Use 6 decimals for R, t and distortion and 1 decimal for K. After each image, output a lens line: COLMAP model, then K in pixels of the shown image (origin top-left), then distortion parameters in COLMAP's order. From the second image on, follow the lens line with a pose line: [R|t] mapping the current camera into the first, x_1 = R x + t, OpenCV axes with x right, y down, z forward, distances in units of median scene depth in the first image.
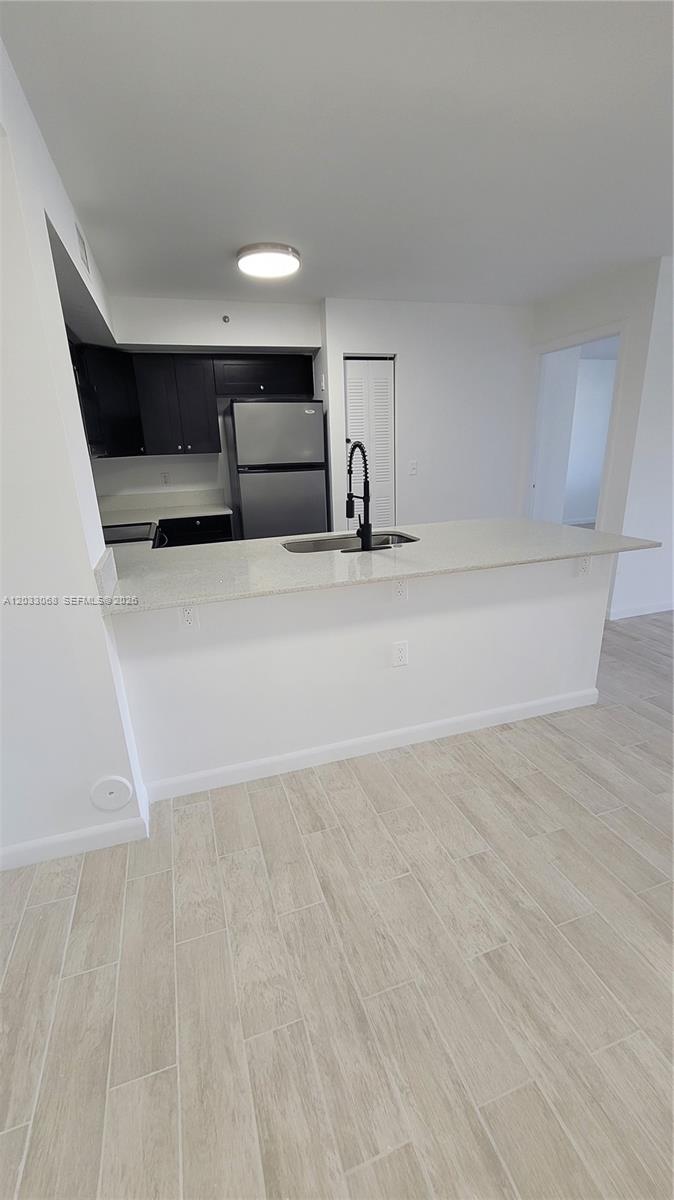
lens RADIAL K [[492.4, 0, 333.3], [0, 492.4, 602.1], [0, 0, 1]] dist [-0.003454, -0.000607]
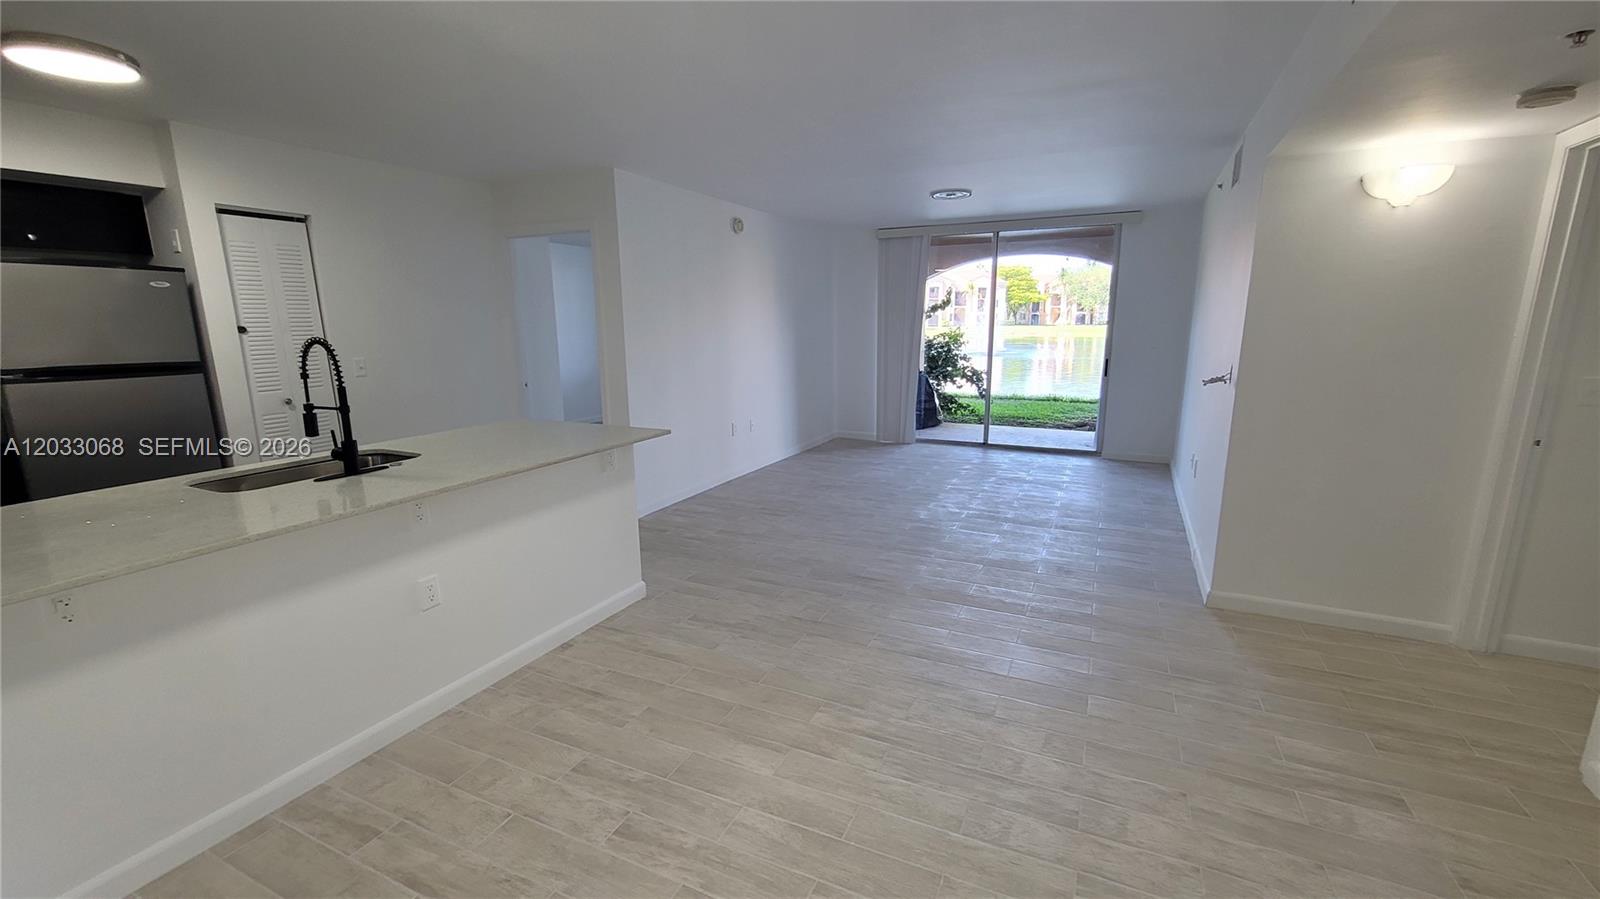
lens RADIAL K [[656.5, 0, 802.7], [0, 656.5, 456.8], [0, 0, 1]] dist [-0.003454, -0.000607]
pose [[0.687886, -0.118747, 0.716039, -0.178124], [0.204040, 0.978380, -0.033765, 0.045456], [-0.696549, 0.169327, 0.697243, -0.208365]]
